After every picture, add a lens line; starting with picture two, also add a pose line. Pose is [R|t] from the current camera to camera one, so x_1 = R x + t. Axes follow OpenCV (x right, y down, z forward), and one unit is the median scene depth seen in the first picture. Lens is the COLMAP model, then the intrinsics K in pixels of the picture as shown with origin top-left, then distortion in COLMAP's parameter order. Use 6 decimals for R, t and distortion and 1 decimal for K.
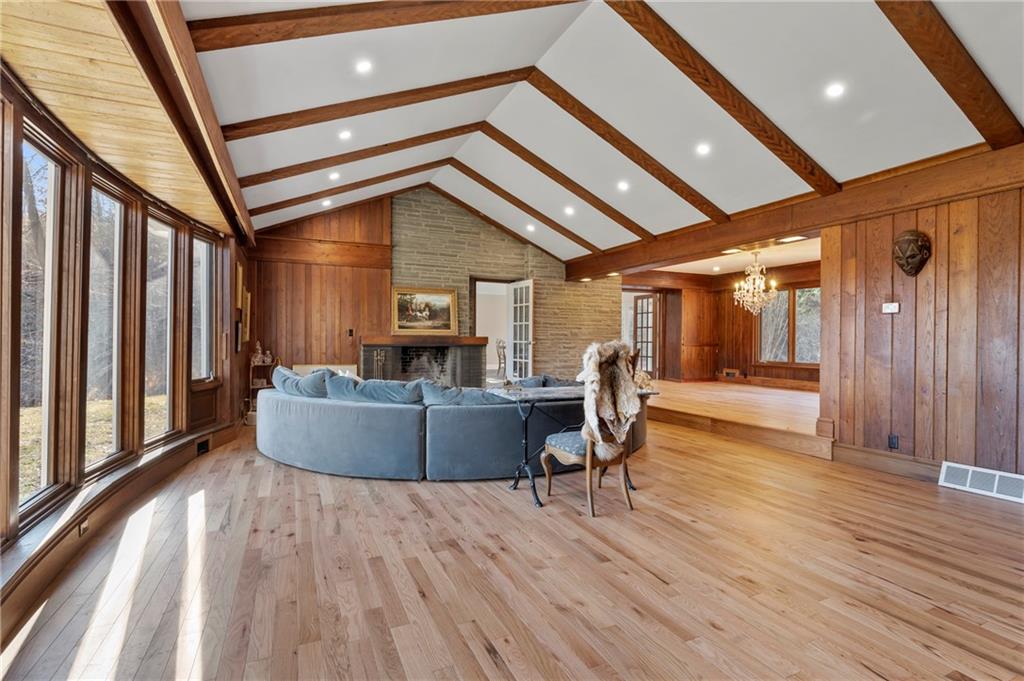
lens RADIAL K [[470.0, 0, 512.0], [0, 470.0, 340.5], [0, 0, 1]] dist [0.002498, 0.000082]
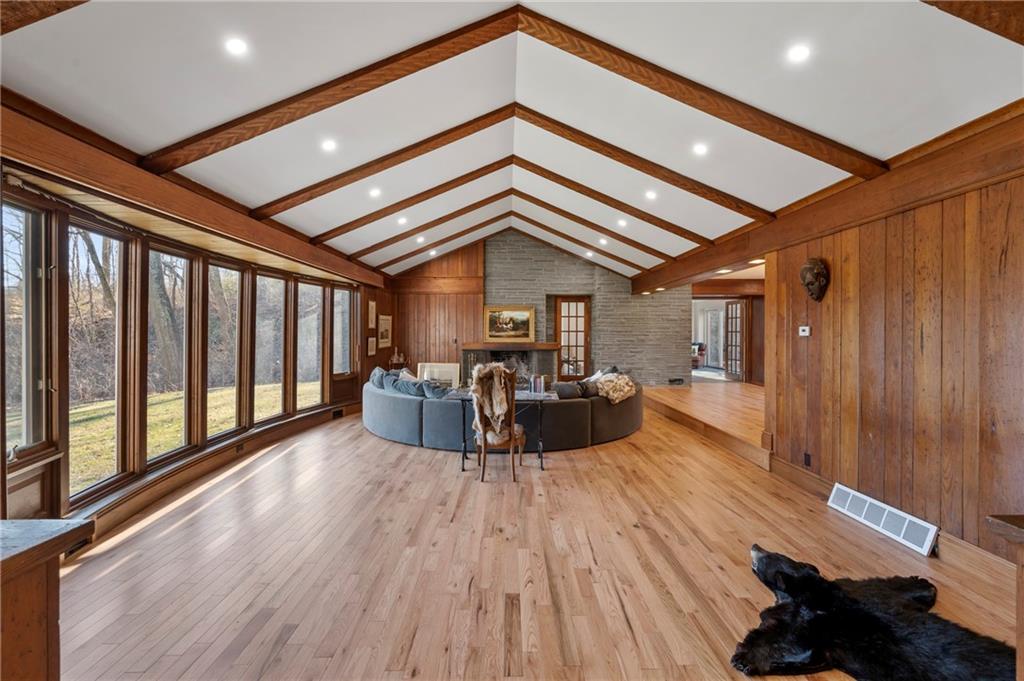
lens RADIAL K [[414.7, 0, 515.9], [0, 414.7, 330.6], [0, 0, 1]] dist [-0.000018, 0.000230]
pose [[0.911681, -0.006501, -0.410847, 0.312739], [0.003092, 0.999955, -0.008961, -0.033483], [0.410887, 0.006899, 0.911660, -0.055414]]
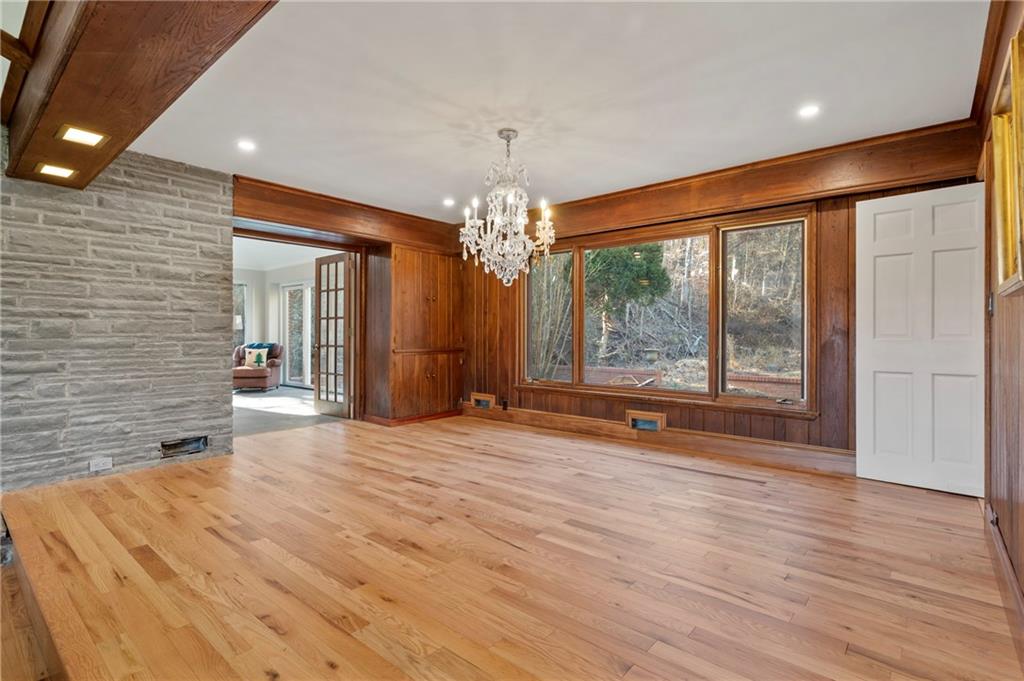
lens RADIAL K [[492.6, 0, 513.5], [0, 492.6, 334.7], [0, 0, 1]] dist [0.000737, -0.000035]
pose [[0.908949, -0.003773, 0.416890, 0.338977], [0.004481, 0.999990, -0.000719, -0.011355], [-0.416883, 0.002521, 0.908957, 0.601530]]
